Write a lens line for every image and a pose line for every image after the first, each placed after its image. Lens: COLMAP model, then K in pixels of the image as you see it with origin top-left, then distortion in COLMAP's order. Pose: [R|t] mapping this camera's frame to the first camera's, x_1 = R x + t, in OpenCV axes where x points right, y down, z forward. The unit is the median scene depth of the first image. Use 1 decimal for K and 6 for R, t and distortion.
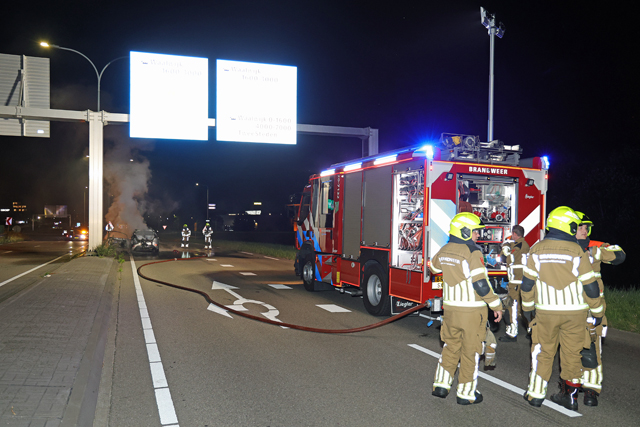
lens RADIAL K [[560.9, 0, 319.8], [0, 560.9, 213.0], [0, 0, 1]] dist [-0.006921, 0.081594]
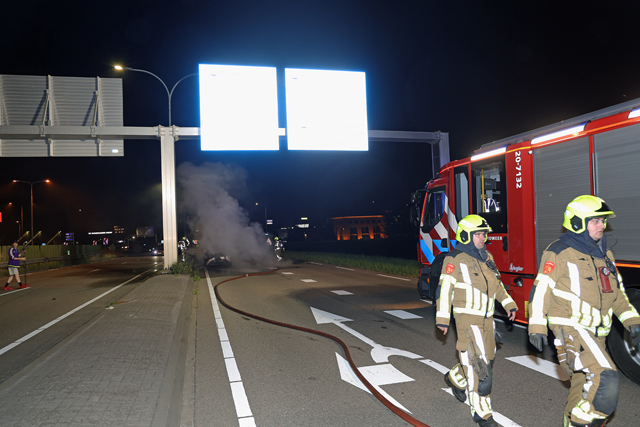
lens RADIAL K [[458.6, 0, 321.3], [0, 458.6, 215.2], [0, 0, 1]] dist [-0.045050, 0.001081]
pose [[0.996566, -0.043915, -0.070197, -0.079009], [0.042402, 0.998838, -0.022898, 0.004090], [0.071121, 0.019843, 0.997270, 0.224851]]
